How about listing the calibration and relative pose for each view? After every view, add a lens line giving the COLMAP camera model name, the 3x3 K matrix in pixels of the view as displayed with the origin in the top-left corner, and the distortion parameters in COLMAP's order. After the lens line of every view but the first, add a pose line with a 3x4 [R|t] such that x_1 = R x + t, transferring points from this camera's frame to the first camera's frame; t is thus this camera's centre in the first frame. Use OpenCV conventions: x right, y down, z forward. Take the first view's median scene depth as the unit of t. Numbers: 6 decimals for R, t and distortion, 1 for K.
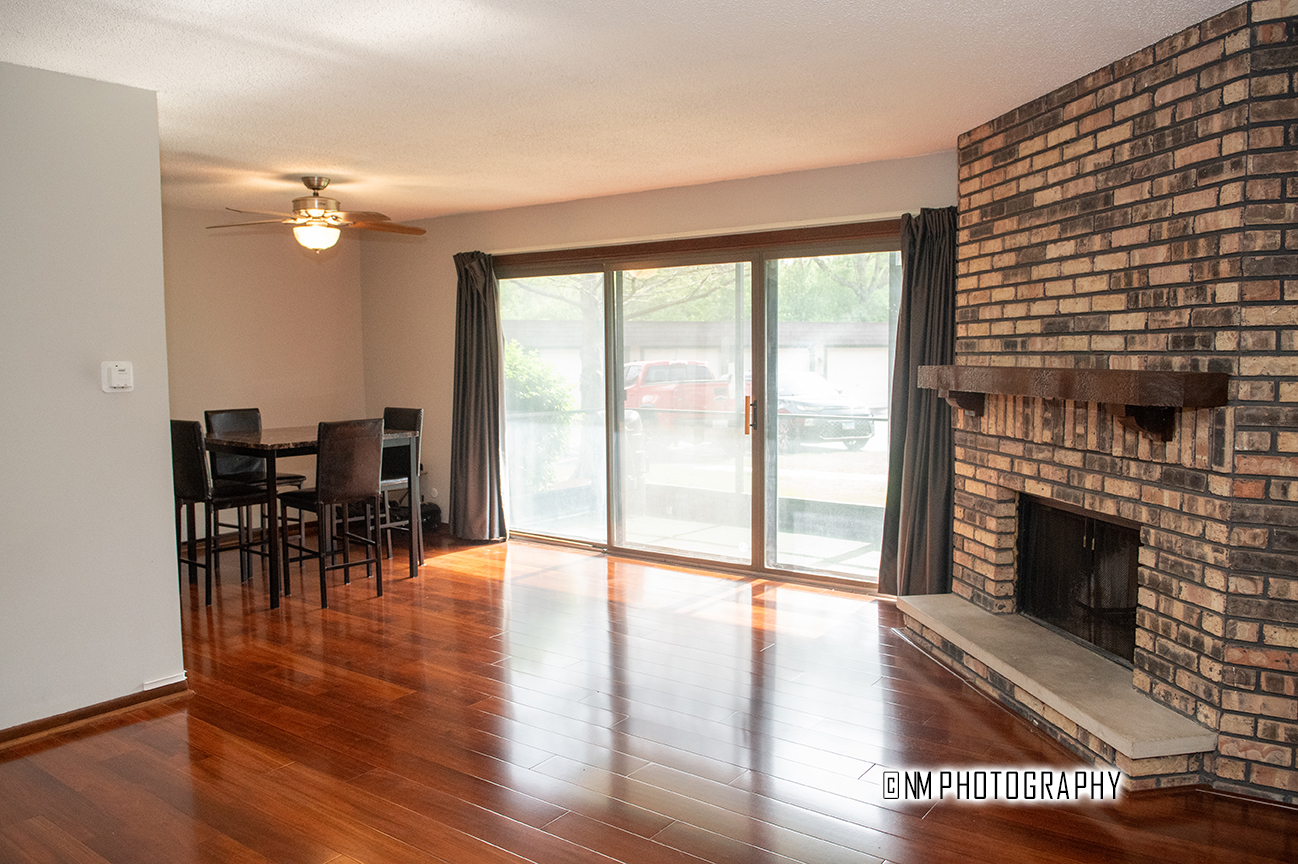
lens RADIAL K [[963.1, 0, 652.5], [0, 963.1, 426.6], [0, 0, 1]] dist [-0.021421, -0.039126]
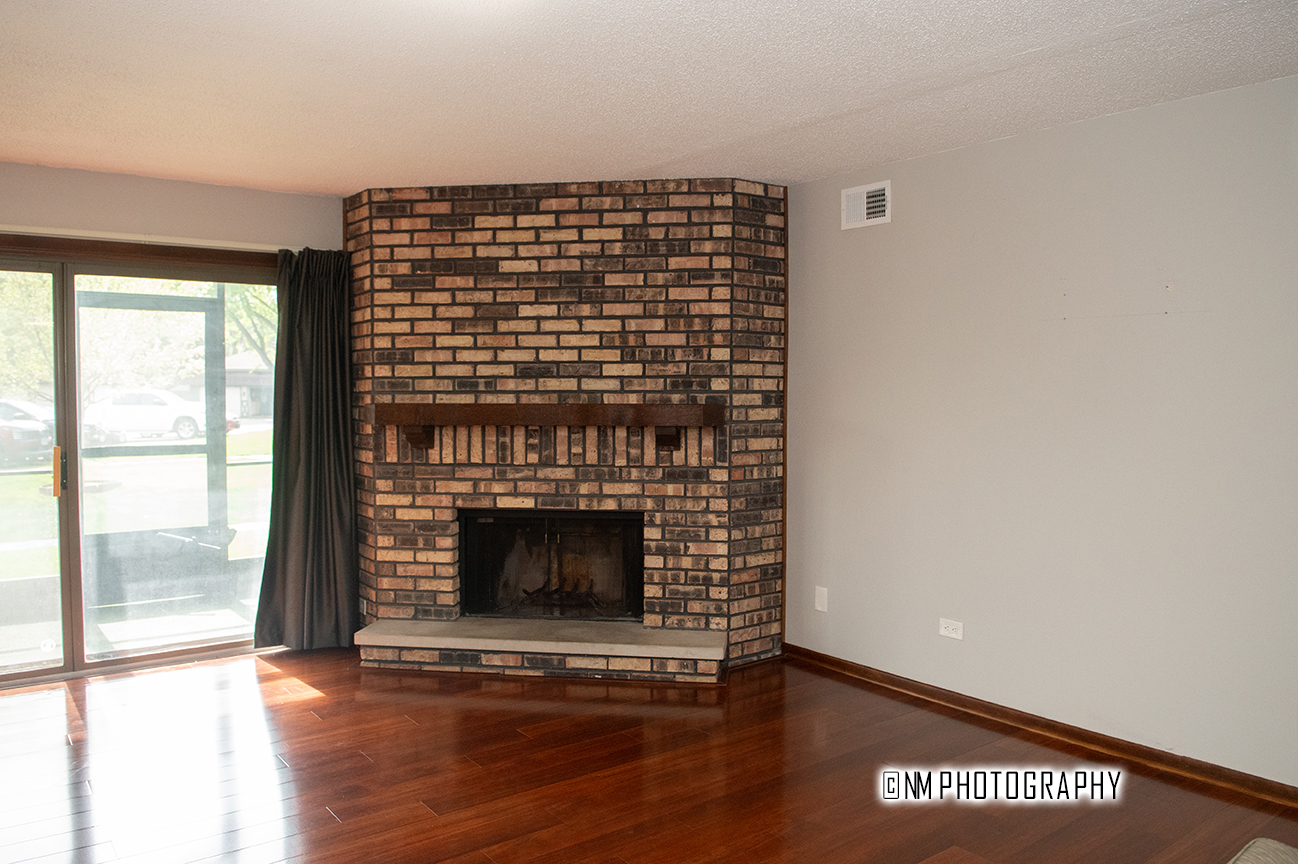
lens RADIAL K [[963.1, 0, 652.5], [0, 963.1, 426.6], [0, 0, 1]] dist [-0.021421, -0.039126]
pose [[0.284271, -0.027041, 0.958362, -0.845538], [0.070544, 0.997483, 0.007220, -0.033121], [-0.956145, 0.065554, 0.285463, 0.556802]]
